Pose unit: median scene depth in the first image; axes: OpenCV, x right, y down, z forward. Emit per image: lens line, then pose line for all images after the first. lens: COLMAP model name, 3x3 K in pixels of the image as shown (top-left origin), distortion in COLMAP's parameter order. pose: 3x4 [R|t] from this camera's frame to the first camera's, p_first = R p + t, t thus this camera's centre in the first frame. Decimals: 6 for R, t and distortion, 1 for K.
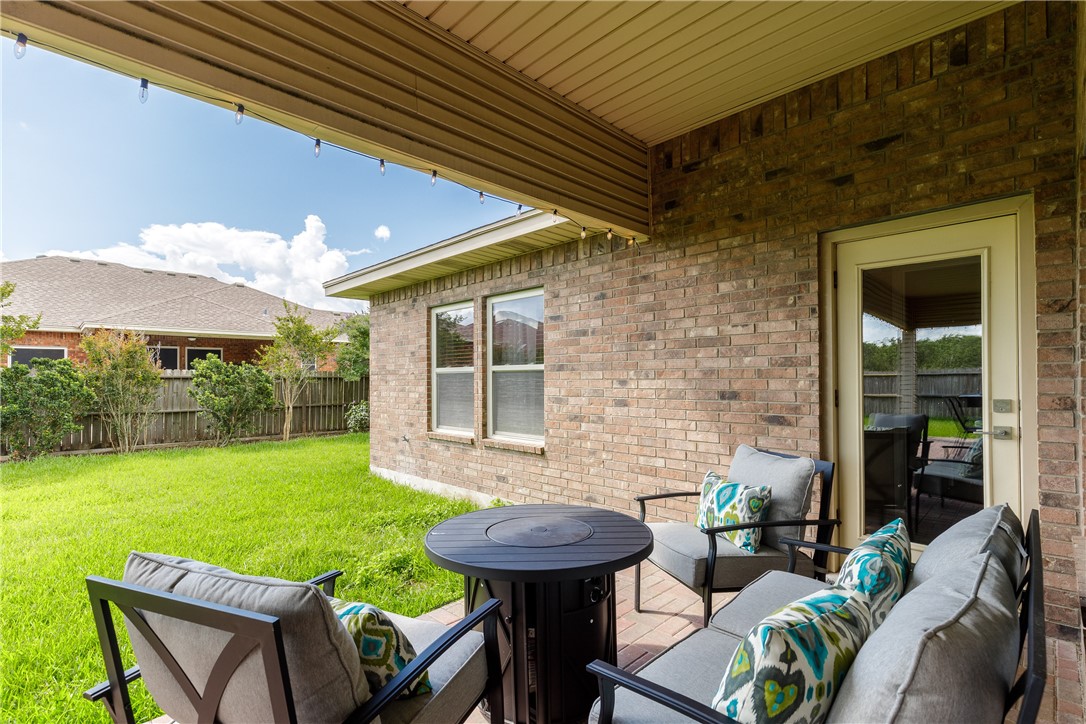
lens RADIAL K [[496.8, 0, 563.8], [0, 496.8, 373.2], [0, 0, 1]] dist [0.001632, 0.000041]
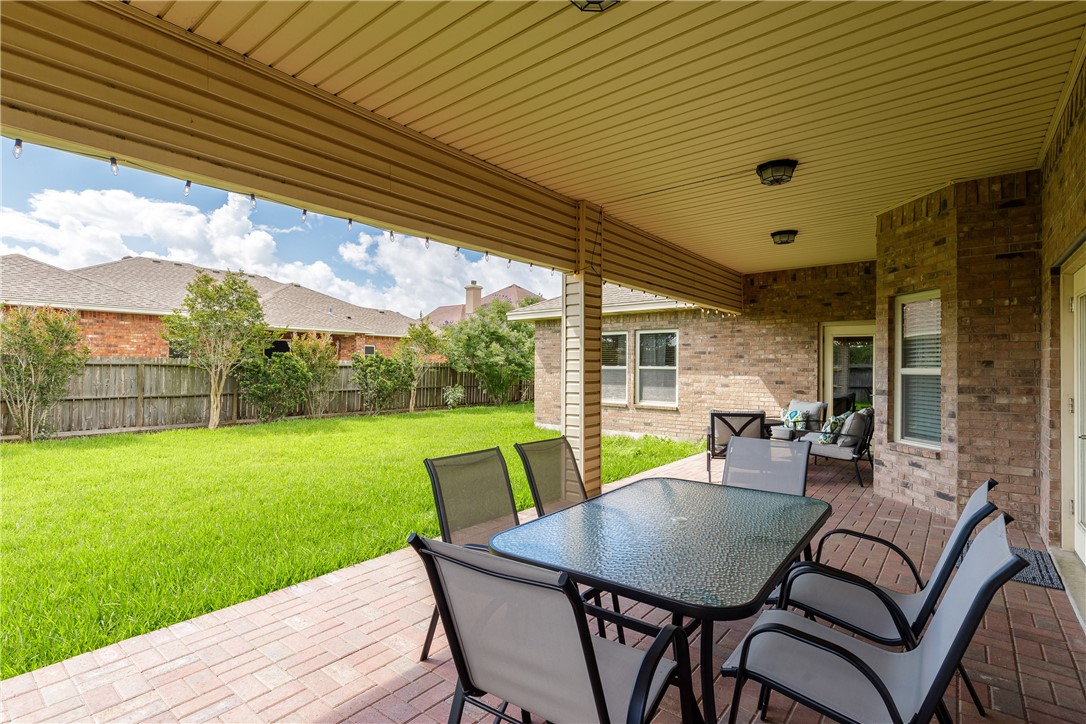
lens RADIAL K [[496.8, 0, 544.8], [0, 496.8, 362.8], [0, 0, 1]] dist [0.001632, 0.000041]
pose [[0.996564, 0.016284, 0.081206, -0.932570], [-0.016338, 0.999867, -0.000003, -0.030781], [-0.081195, -0.001324, 0.996697, -1.238724]]
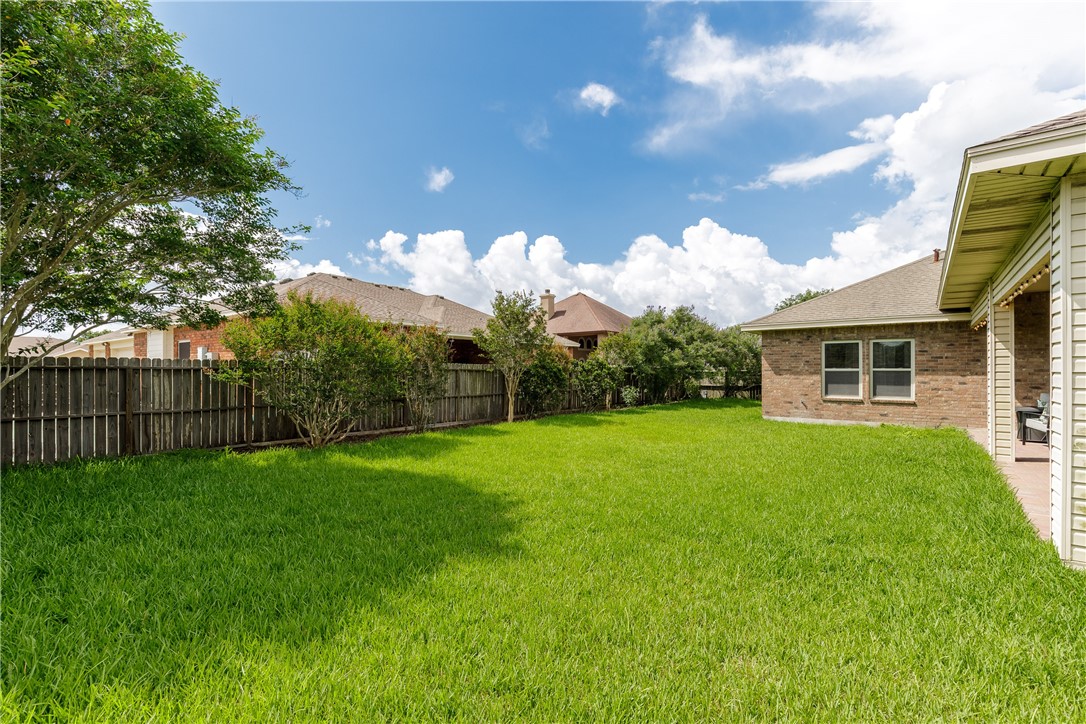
lens RADIAL K [[496.8, 0, 570.6], [0, 496.8, 367.2], [0, 0, 1]] dist [0.001632, 0.000041]
pose [[0.995569, 0.010500, 0.093446, -2.536768], [-0.010516, 0.999945, -0.000322, -0.007666], [-0.093444, -0.000662, 0.995624, -1.729429]]
